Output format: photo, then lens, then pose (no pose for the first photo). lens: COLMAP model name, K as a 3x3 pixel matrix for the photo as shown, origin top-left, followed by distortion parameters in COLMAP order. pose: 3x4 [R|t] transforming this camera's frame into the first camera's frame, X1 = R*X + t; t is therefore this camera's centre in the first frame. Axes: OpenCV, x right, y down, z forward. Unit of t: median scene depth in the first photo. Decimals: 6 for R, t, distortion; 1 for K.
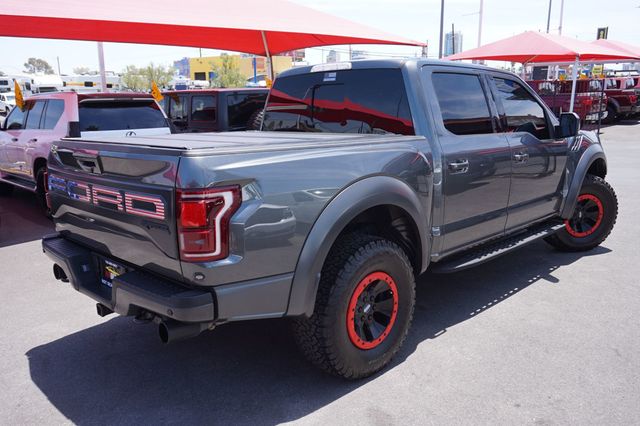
lens RADIAL K [[534.7, 0, 320.0], [0, 534.7, 213.0], [0, 0, 1]] dist [-0.011695, -0.001444]
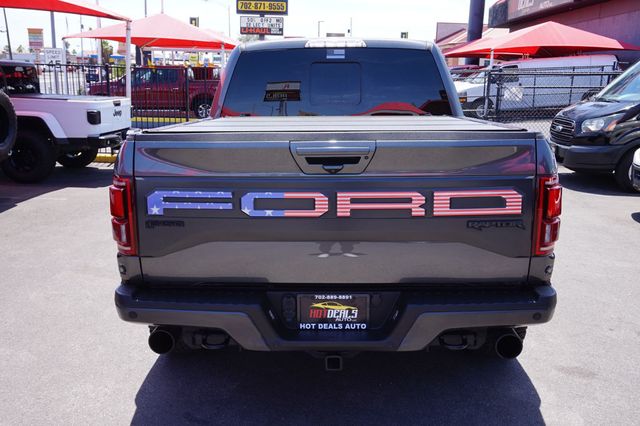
lens RADIAL K [[574.3, 0, 320.0], [0, 574.3, 213.0], [0, 0, 1]] dist [-0.002783, -0.007044]
pose [[0.727686, -0.130673, 0.673349, -0.614049], [0.124628, 0.990534, 0.057543, -0.043857], [-0.674494, 0.042045, 0.737082, 0.284697]]
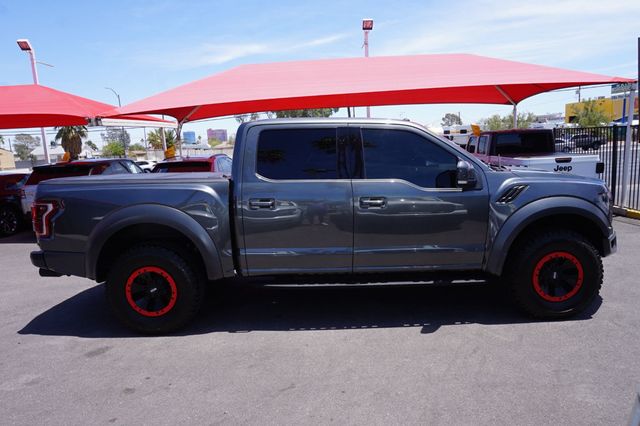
lens RADIAL K [[433.8, 0, 320.0], [0, 433.8, 213.0], [0, 0, 1]] dist [-0.027172, 0.001687]
pose [[0.696625, 0.082629, -0.712661, 0.875402], [-0.116168, 0.993228, 0.001605, -0.065674], [0.707968, 0.081671, 0.701506, 0.316644]]
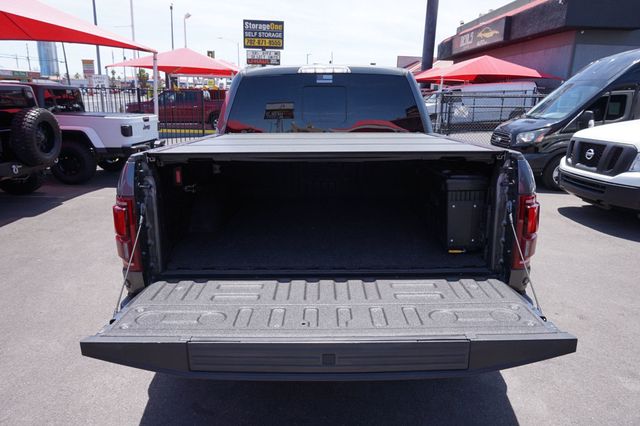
lens RADIAL K [[433.8, 0, 320.0], [0, 433.8, 213.0], [0, 0, 1]] dist [-0.027172, 0.001687]
pose [[0.709385, -0.152803, 0.688058, -0.544479], [0.126443, 0.987969, 0.089045, -0.065306], [-0.693387, 0.023833, 0.720171, 0.363384]]
